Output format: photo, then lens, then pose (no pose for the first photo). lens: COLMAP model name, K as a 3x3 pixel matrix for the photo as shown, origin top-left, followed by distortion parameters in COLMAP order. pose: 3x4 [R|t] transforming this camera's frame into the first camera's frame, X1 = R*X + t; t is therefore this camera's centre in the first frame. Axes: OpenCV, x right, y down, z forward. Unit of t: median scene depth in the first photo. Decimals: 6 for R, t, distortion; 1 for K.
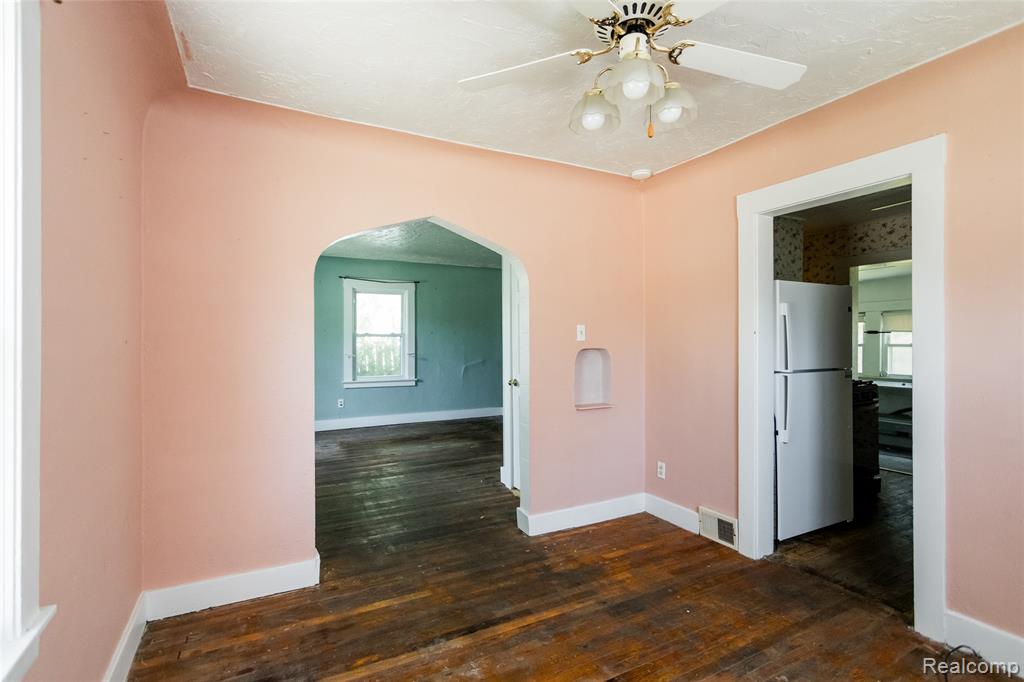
lens RADIAL K [[485.8, 0, 515.8], [0, 485.8, 335.5], [0, 0, 1]] dist [0.000464, 0.000168]
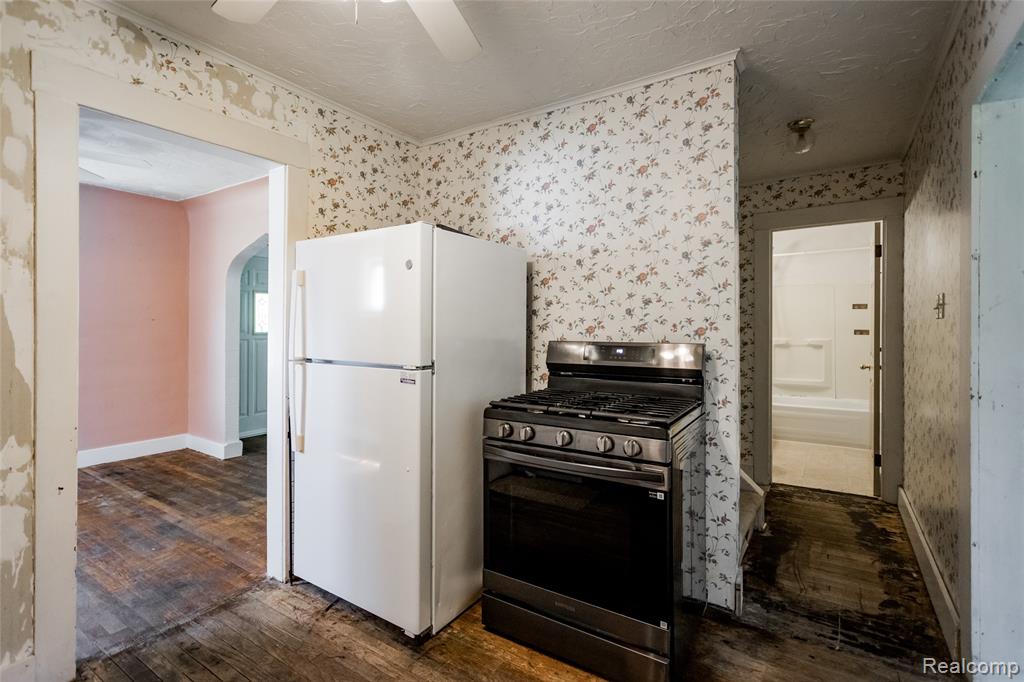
lens RADIAL K [[485.8, 0, 515.8], [0, 485.8, 335.5], [0, 0, 1]] dist [0.000464, 0.000168]
pose [[0.474340, 0.033195, -0.879716, 0.851911], [0.009001, 0.999054, 0.042551, -0.002329], [0.880296, -0.028102, 0.473592, 0.576619]]
